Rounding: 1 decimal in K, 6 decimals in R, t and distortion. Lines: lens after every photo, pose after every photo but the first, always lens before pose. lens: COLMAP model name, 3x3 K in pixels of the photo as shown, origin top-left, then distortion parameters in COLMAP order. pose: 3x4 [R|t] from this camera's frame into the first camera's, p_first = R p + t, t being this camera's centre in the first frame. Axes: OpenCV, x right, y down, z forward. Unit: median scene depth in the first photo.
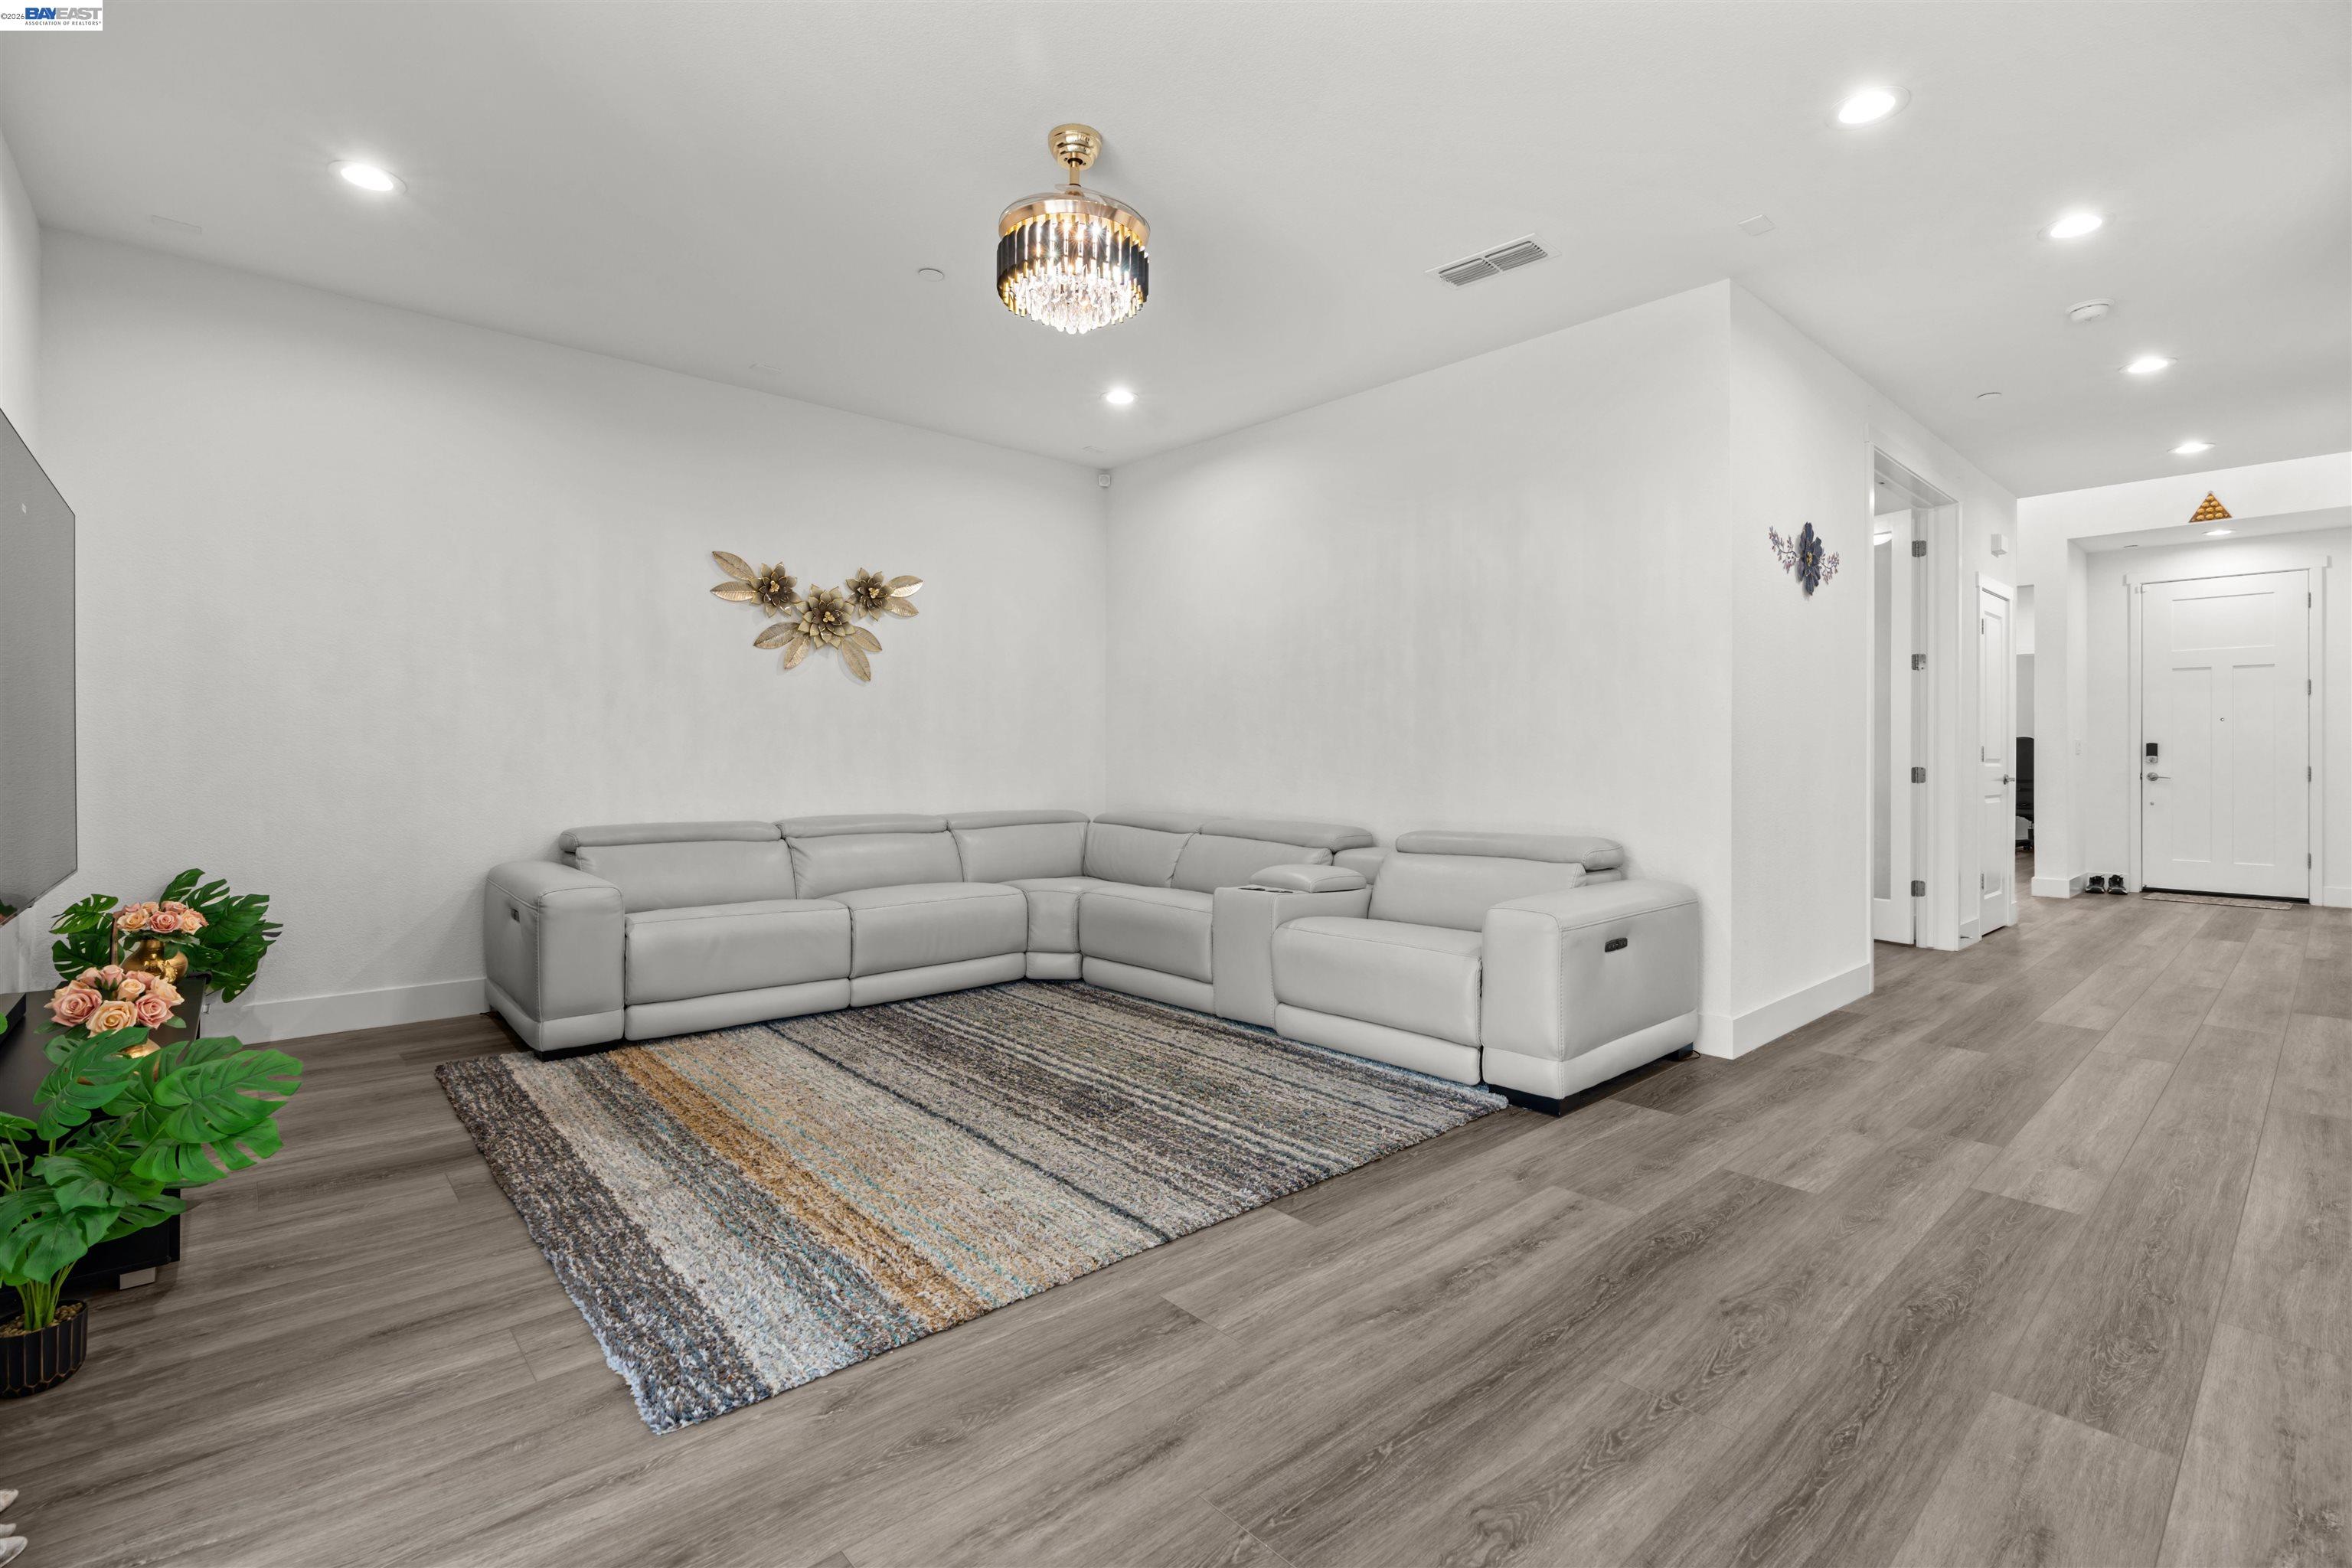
lens RADIAL K [[1065.1, 0, 1176.0], [0, 1065.1, 784.0], [0, 0, 1]] dist [0.000618, 0.000609]
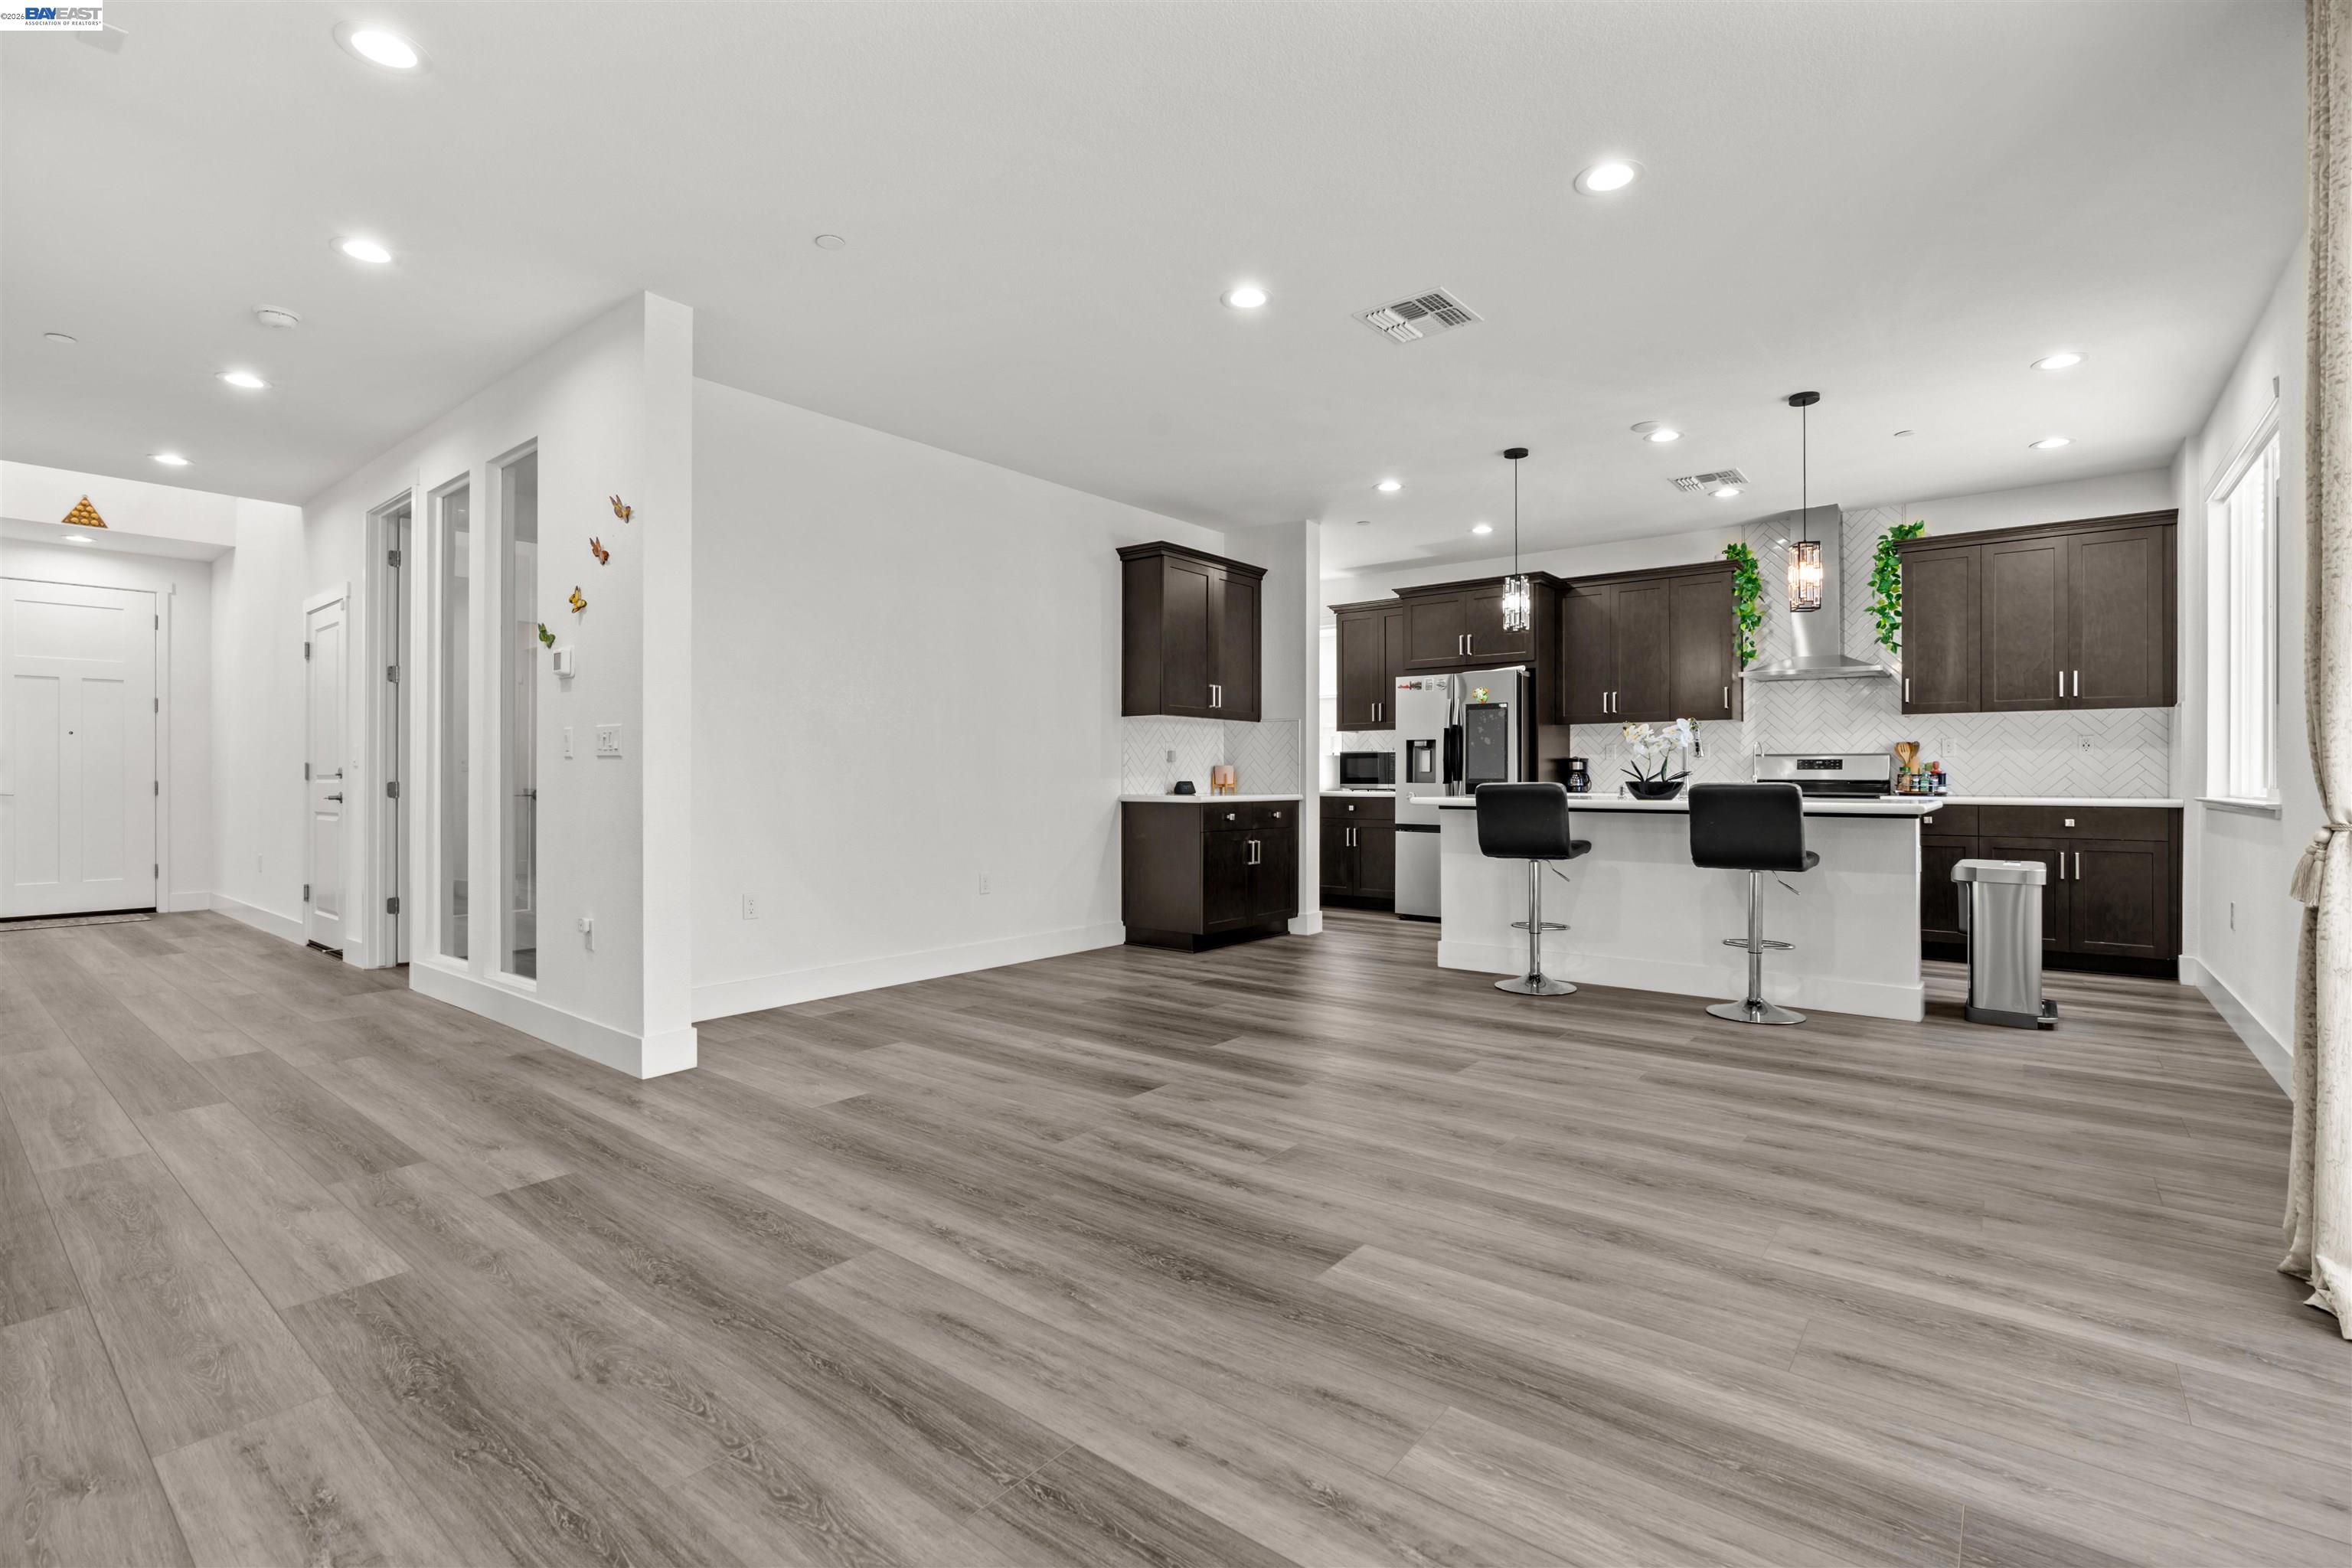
lens RADIAL K [[1069.6, 0, 1176.0], [0, 1069.6, 784.0], [0, 0, 1]] dist [-0.011133, 0.005594]
pose [[-0.156371, -0.010932, 0.987638, -0.355501], [0.024518, 0.999588, 0.014946, -0.012717], [-0.987394, 0.026552, -0.156038, 0.501231]]
